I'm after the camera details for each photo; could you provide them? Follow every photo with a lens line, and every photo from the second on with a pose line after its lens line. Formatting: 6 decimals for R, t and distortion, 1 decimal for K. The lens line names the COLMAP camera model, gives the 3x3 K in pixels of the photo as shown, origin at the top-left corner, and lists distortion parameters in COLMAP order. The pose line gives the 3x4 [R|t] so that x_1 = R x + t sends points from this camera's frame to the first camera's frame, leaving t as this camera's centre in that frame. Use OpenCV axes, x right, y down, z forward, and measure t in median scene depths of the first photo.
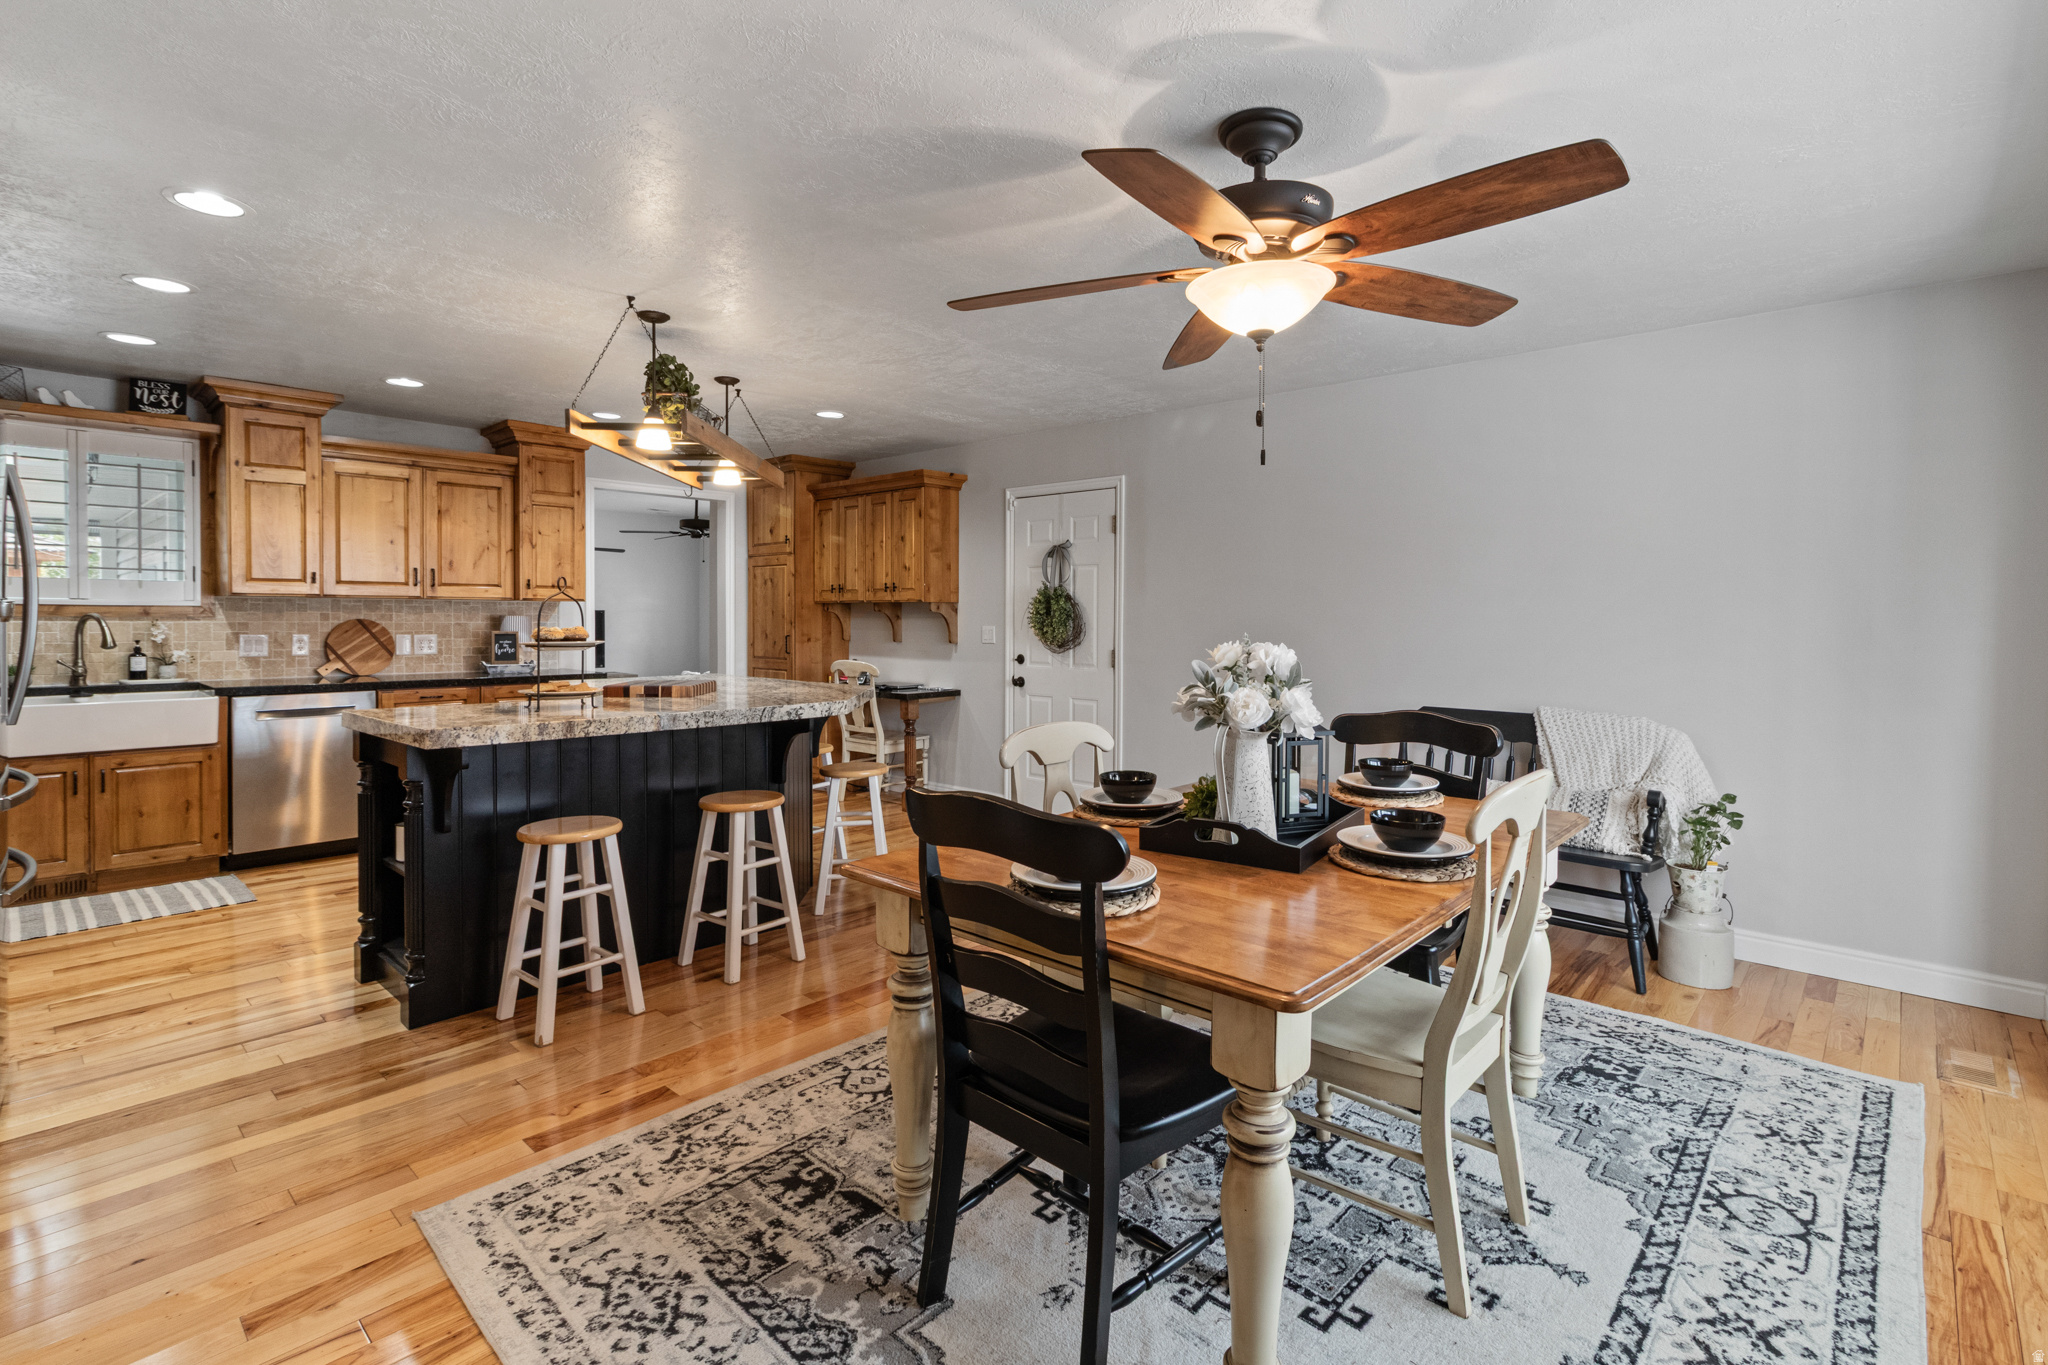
lens RADIAL K [[950.6, 0, 1027.7], [0, 950.6, 631.4], [0, 0, 1]] dist [-0.002966, -0.000027]
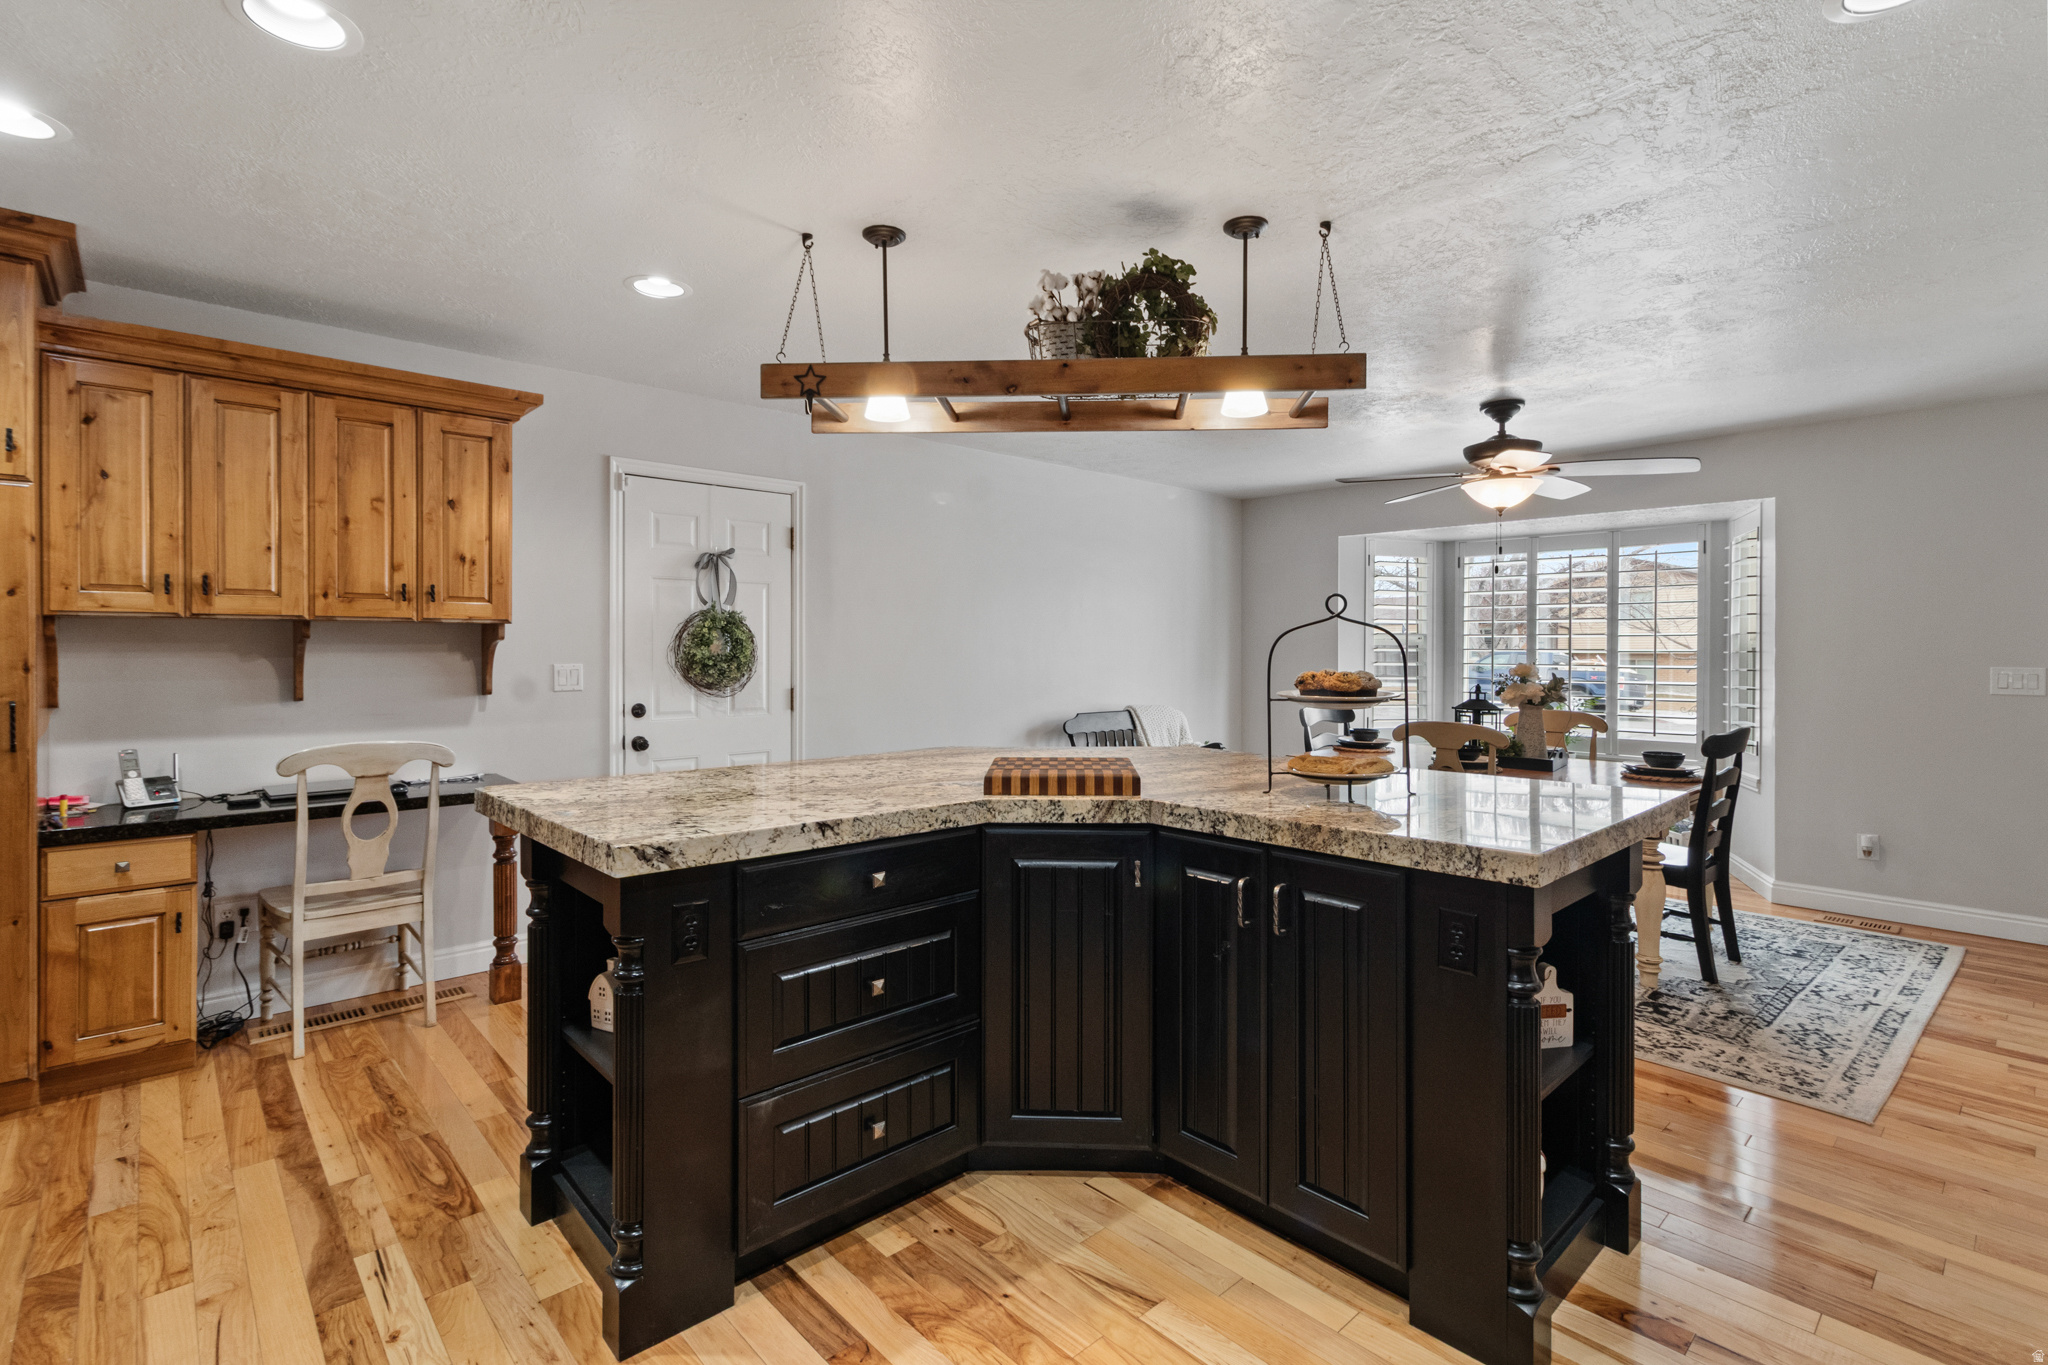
lens RADIAL K [[953.1, 0, 1029.7], [0, 953.1, 648.4], [0, 0, 1]] dist [0.000306, 0.000478]
pose [[0.093681, -0.006132, 0.995583, -1.324845], [0.014208, 0.999887, 0.004822, -0.029639], [-0.995501, 0.013694, 0.093758, 1.306248]]
